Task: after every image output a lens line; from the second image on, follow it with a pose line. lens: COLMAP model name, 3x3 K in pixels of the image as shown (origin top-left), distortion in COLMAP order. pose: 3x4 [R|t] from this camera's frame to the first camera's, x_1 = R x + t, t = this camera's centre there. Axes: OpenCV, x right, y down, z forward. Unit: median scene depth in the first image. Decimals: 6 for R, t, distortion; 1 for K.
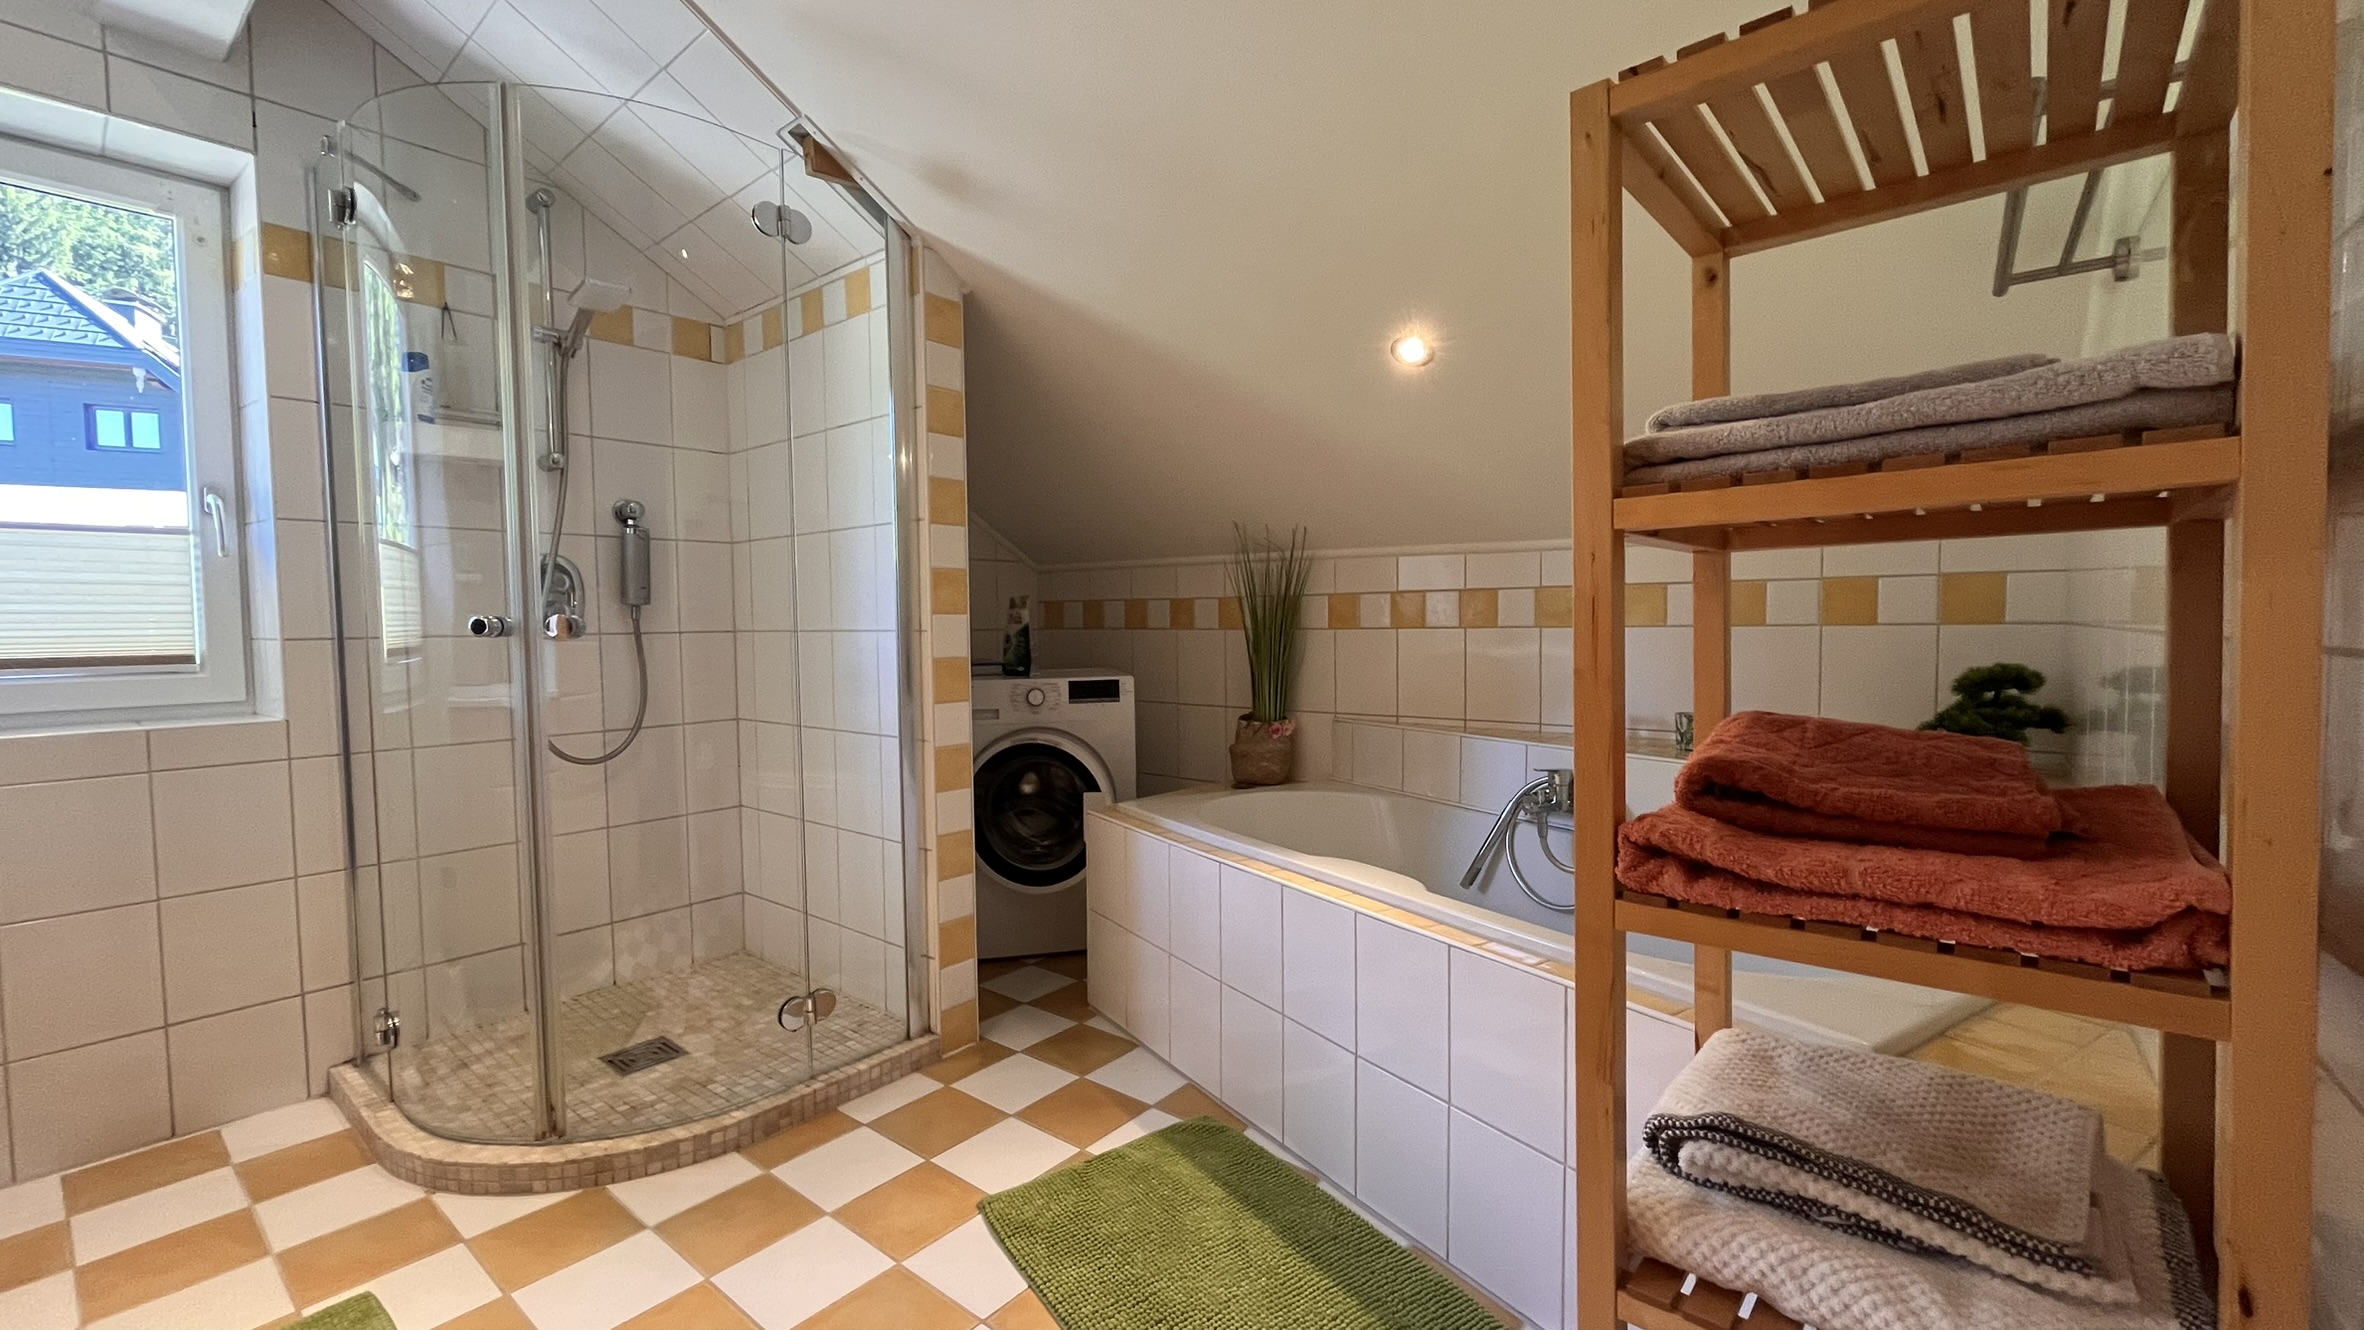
lens RADIAL K [[957.4, 0, 1177.6], [0, 957.4, 663.0], [0, 0, 1]] dist [-0.002625, -0.000724]
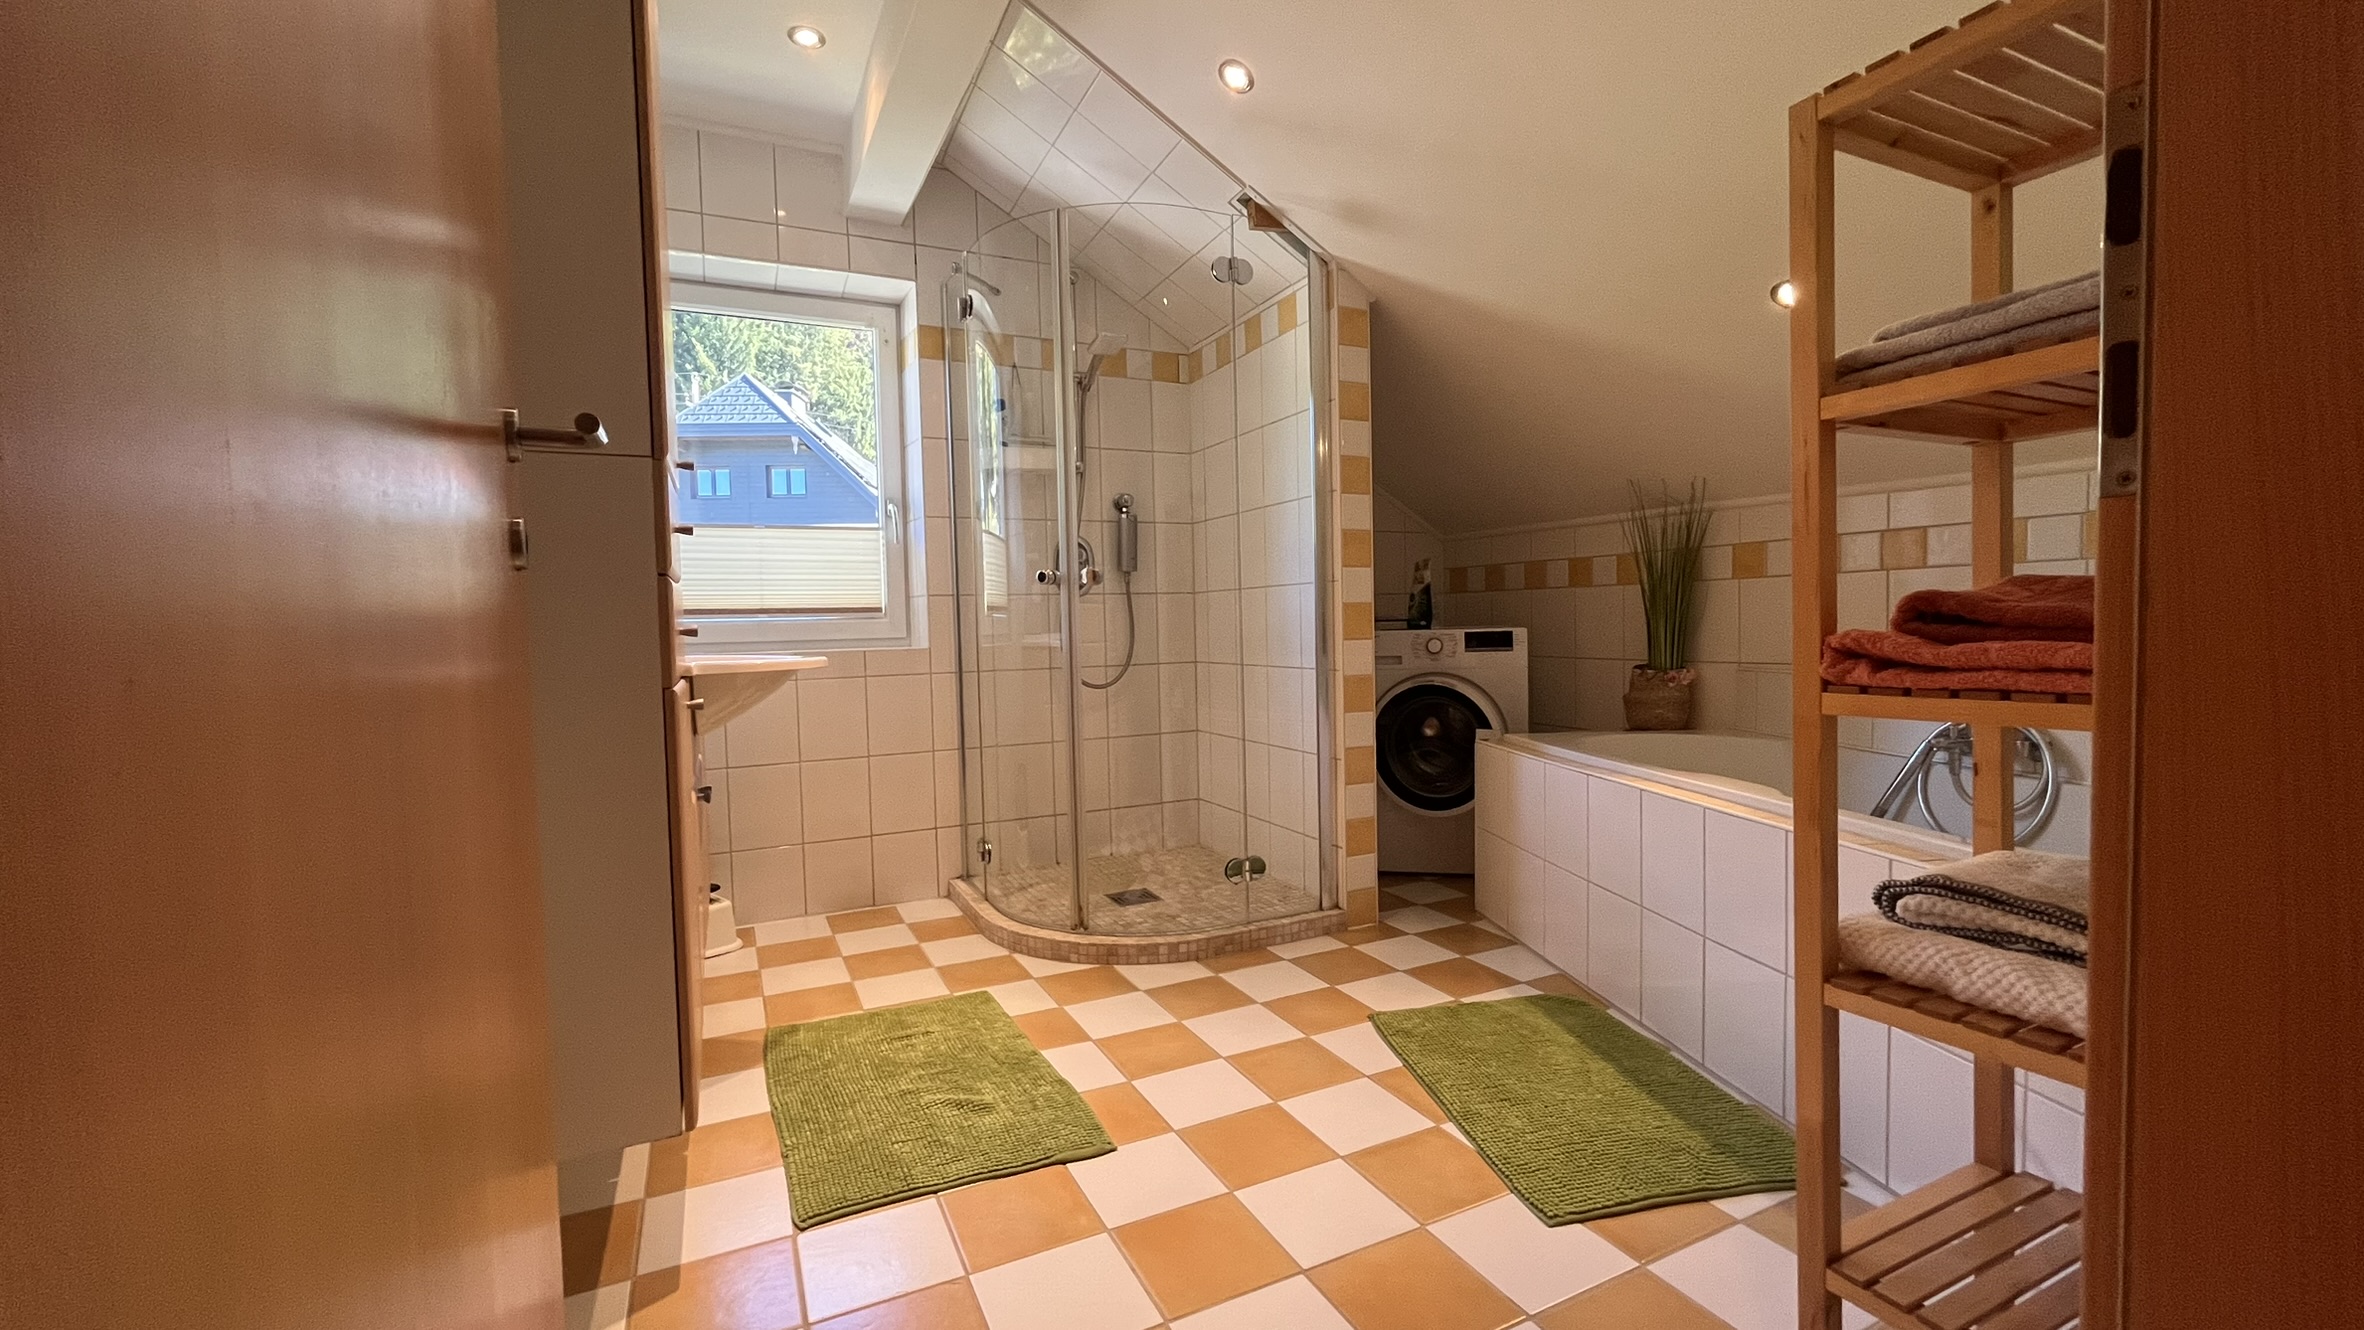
lens RADIAL K [[957.4, 0, 1180.2], [0, 957.4, 666.1], [0, 0, 1]] dist [-0.002625, -0.000724]
pose [[0.905738, 0.010115, -0.423717, 0.081143], [-0.006940, 0.999935, 0.009035, 0.069492], [0.423781, -0.005243, 0.905750, -0.214428]]
